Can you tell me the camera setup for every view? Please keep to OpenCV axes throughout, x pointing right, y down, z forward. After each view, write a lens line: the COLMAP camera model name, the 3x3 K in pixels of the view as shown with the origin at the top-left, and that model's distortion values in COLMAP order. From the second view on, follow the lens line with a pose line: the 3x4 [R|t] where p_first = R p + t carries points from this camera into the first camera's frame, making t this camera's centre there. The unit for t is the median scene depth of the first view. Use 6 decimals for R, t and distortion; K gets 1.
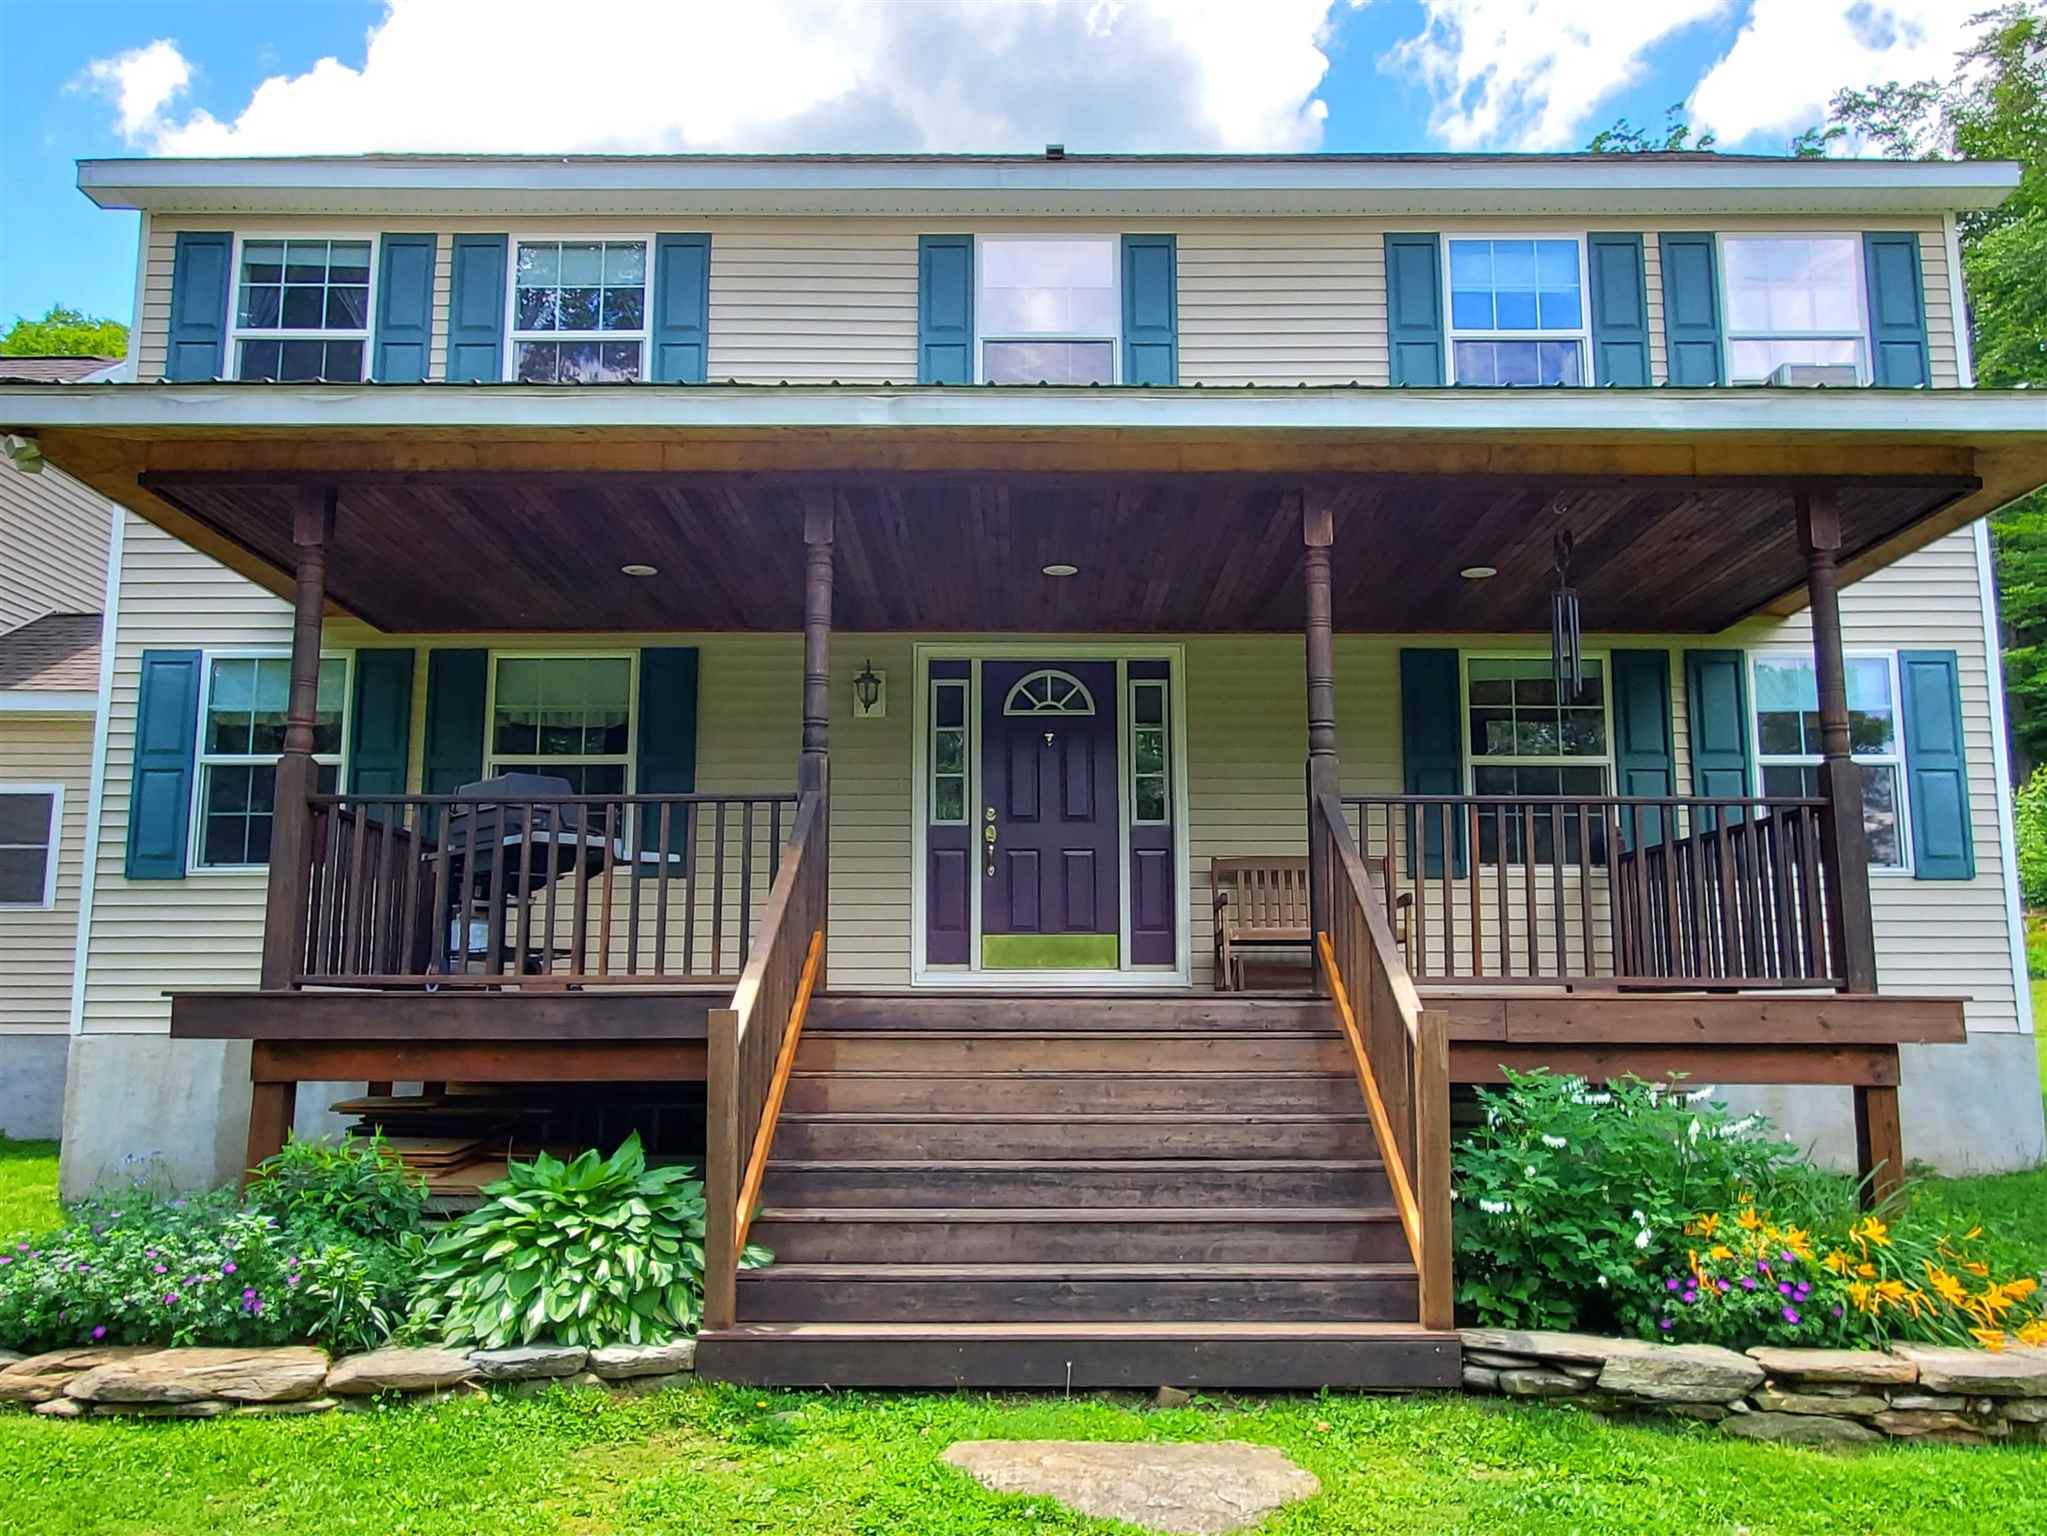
lens RADIAL K [[1602.9, 0, 1023.7], [0, 1602.9, 646.8], [0, 0, 1]] dist [0.005854, 0.002210]
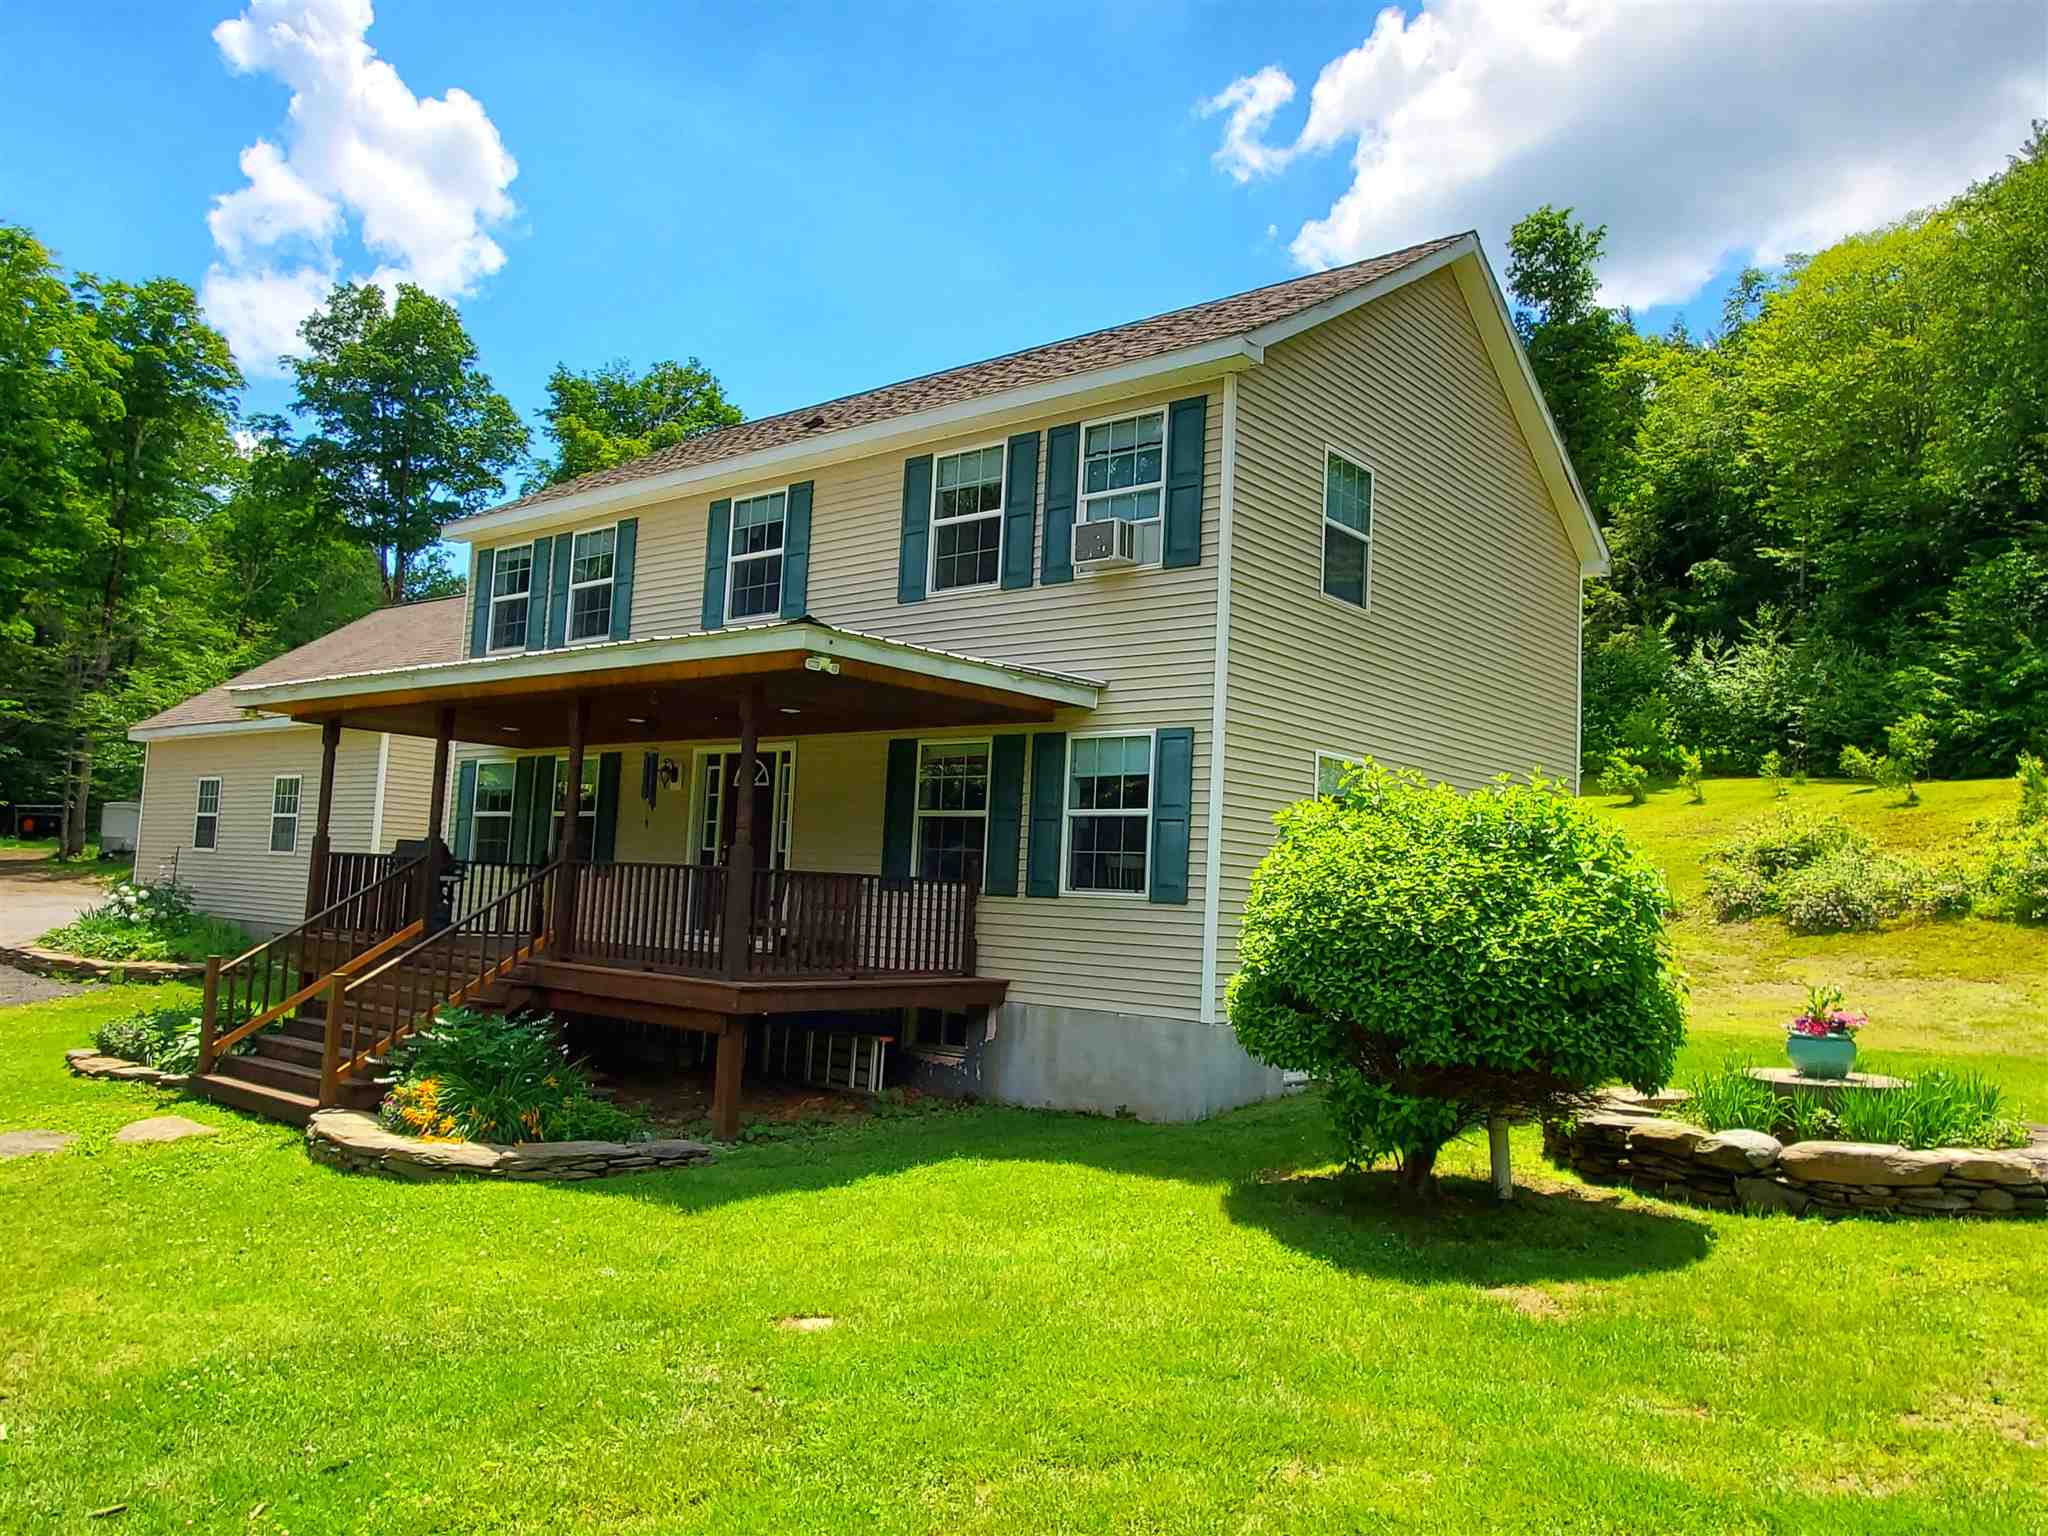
lens RADIAL K [[1479.2, 0, 1024.0], [0, 1479.2, 768.0], [0, 0, 1]] dist [0.005222, 0.001060]
pose [[0.767758, -0.020886, -0.640400, 1.176257], [0.047101, 0.998604, 0.023899, -0.000061], [0.639007, -0.048512, 0.767670, 0.003280]]
